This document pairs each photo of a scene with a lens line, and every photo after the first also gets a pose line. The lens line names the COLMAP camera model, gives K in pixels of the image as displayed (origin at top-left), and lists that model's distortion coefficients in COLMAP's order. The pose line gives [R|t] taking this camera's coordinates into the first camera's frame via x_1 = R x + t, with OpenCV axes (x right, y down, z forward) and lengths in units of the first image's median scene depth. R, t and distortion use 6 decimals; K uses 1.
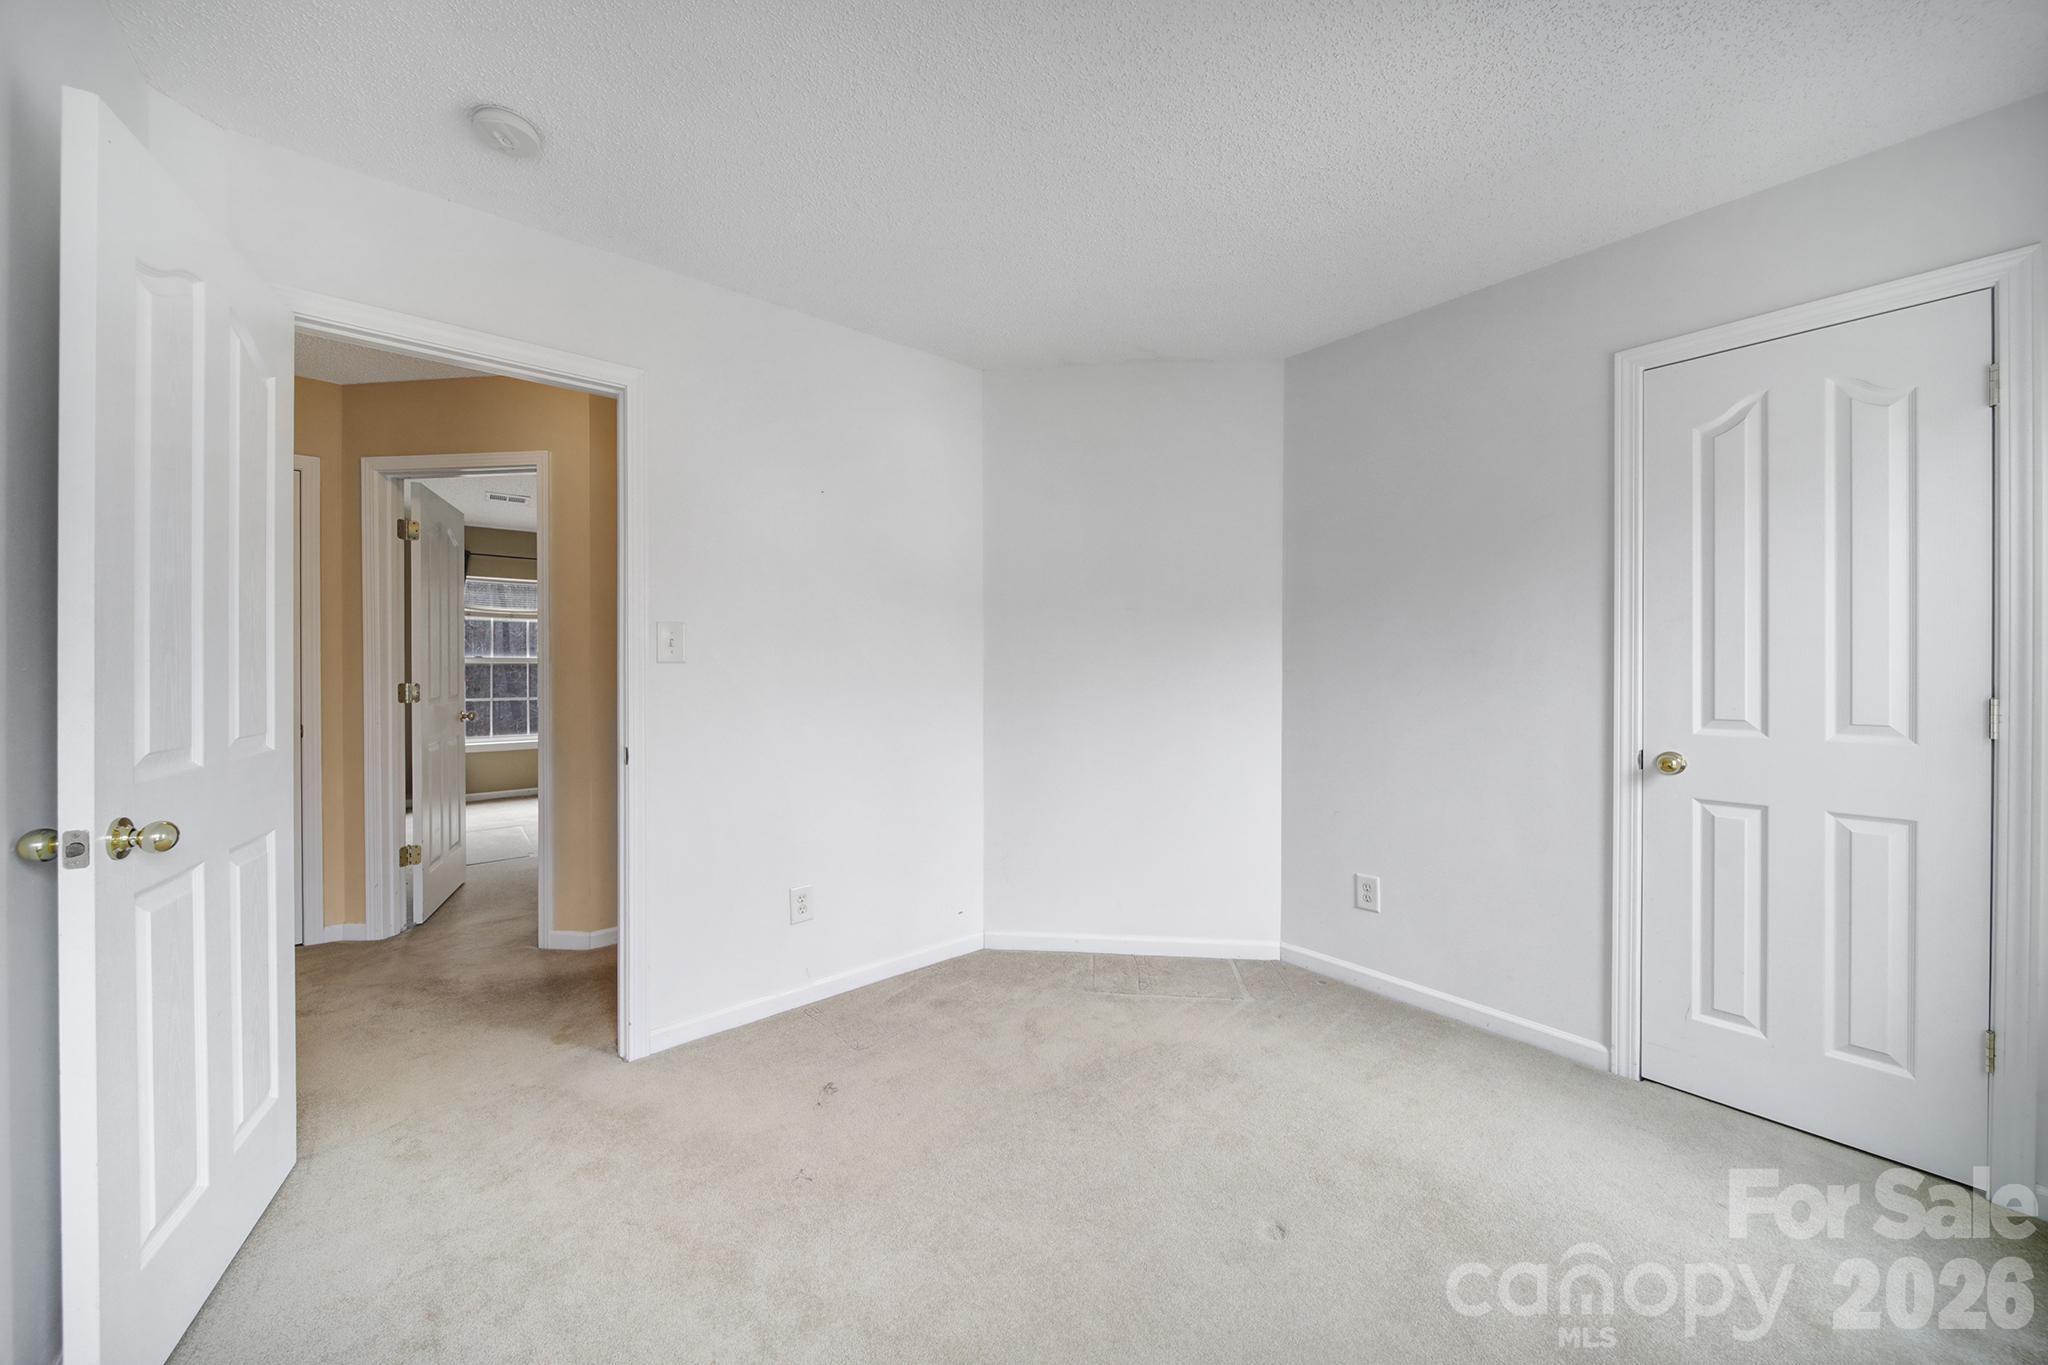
lens RADIAL K [[730.2, 0, 1015.7], [0, 730.2, 681.7], [0, 0, 1]] dist [-0.001878, -0.000266]
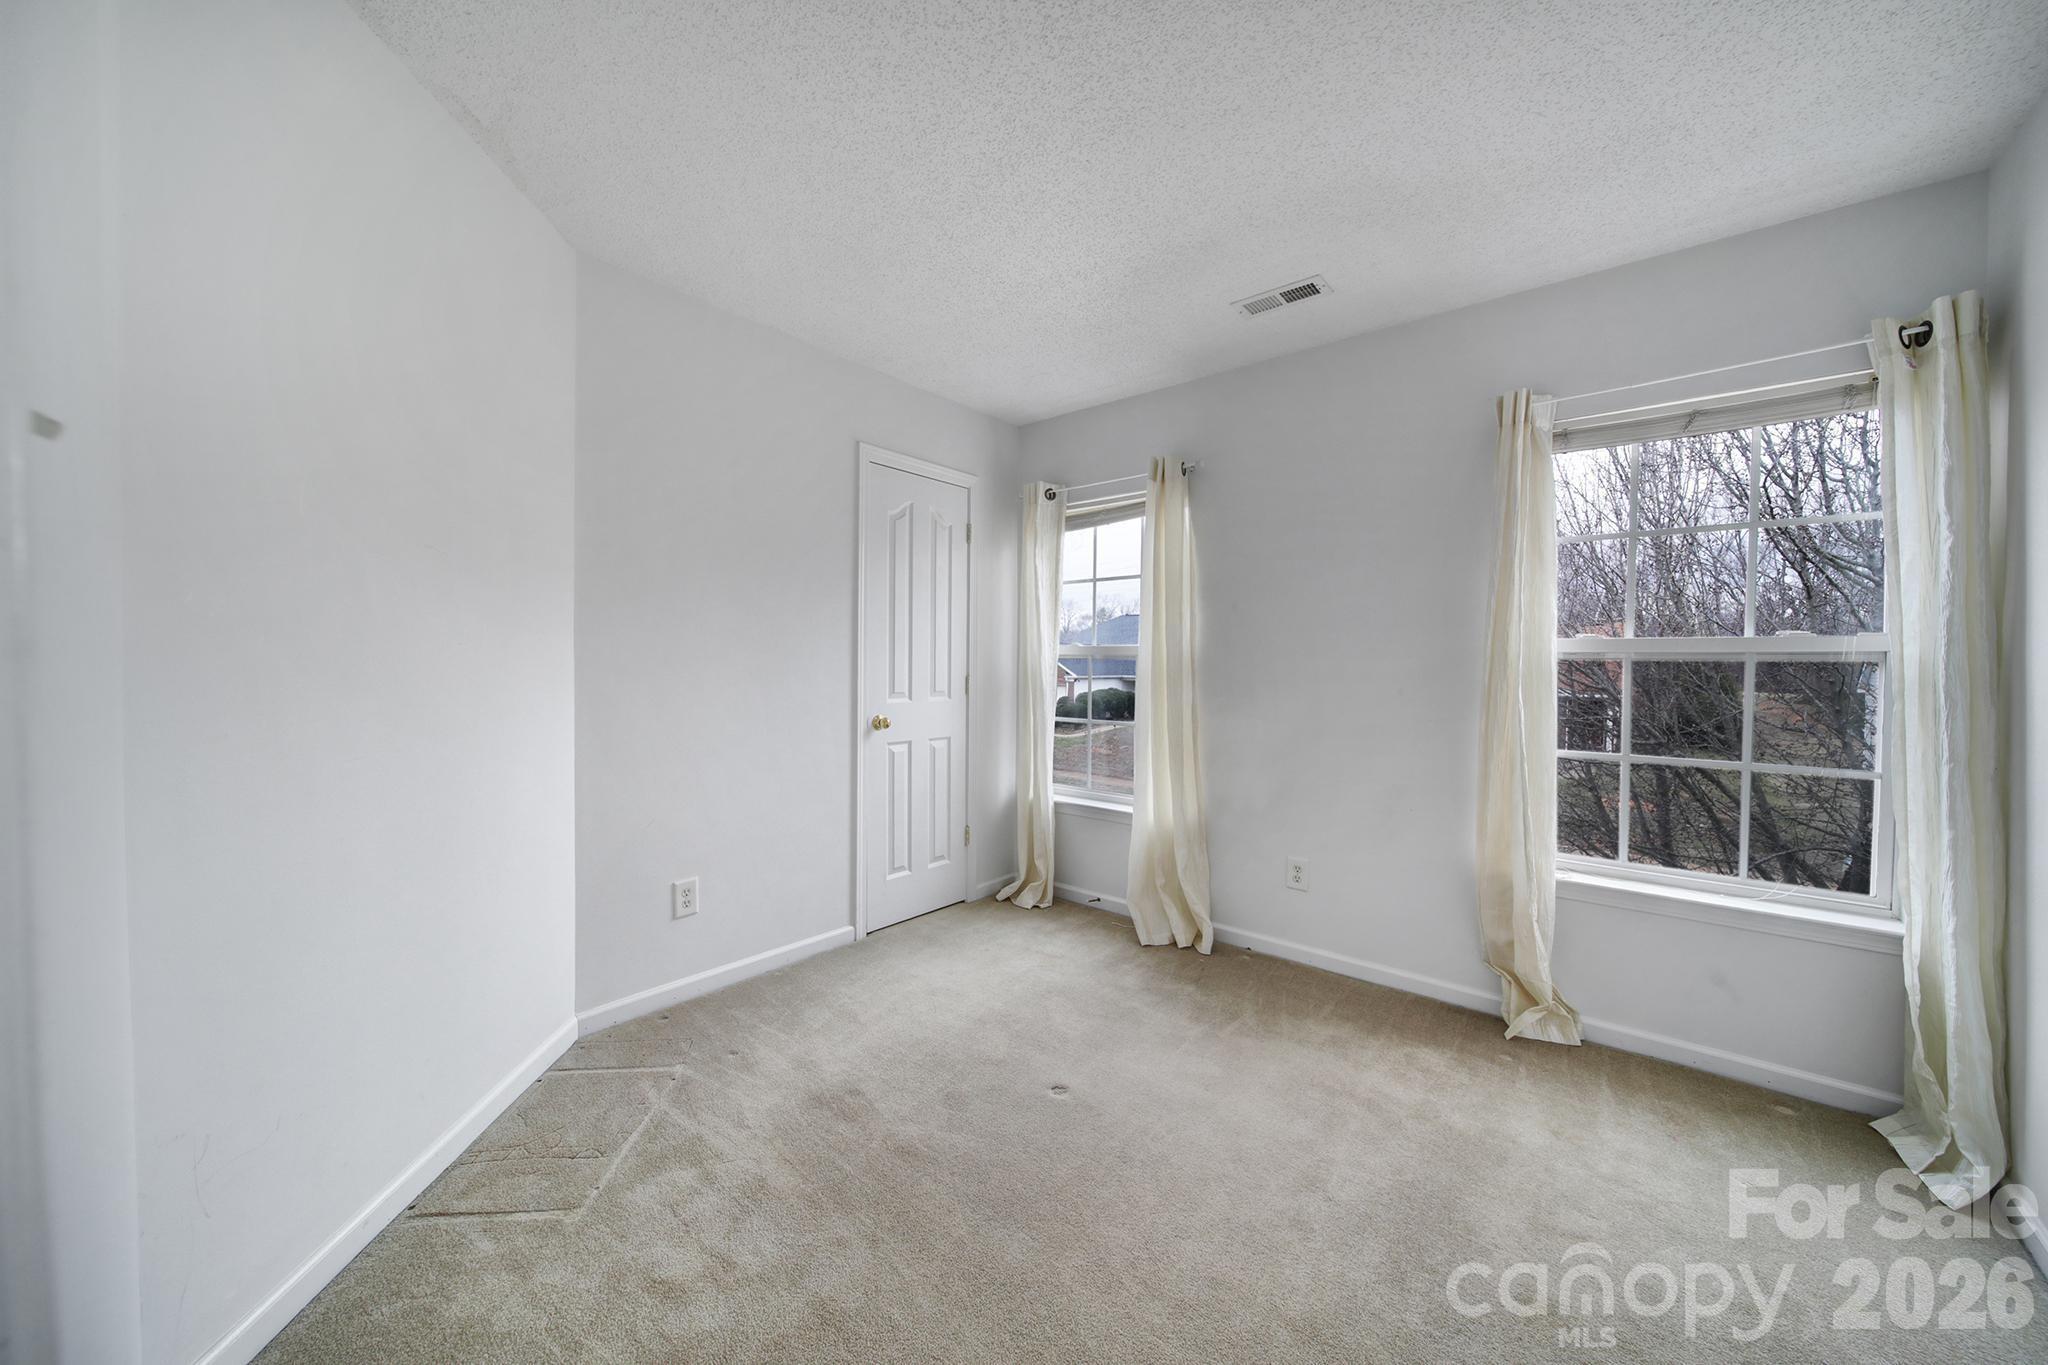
lens RADIAL K [[737.4, 0, 1023.3], [0, 737.4, 669.4], [0, 0, 1]] dist [-0.000225, -0.000042]
pose [[-0.171478, -0.012546, 0.985108, -0.715467], [0.014215, 0.999783, 0.015207, -0.021001], [-0.985085, 0.016611, -0.171263, 0.977323]]
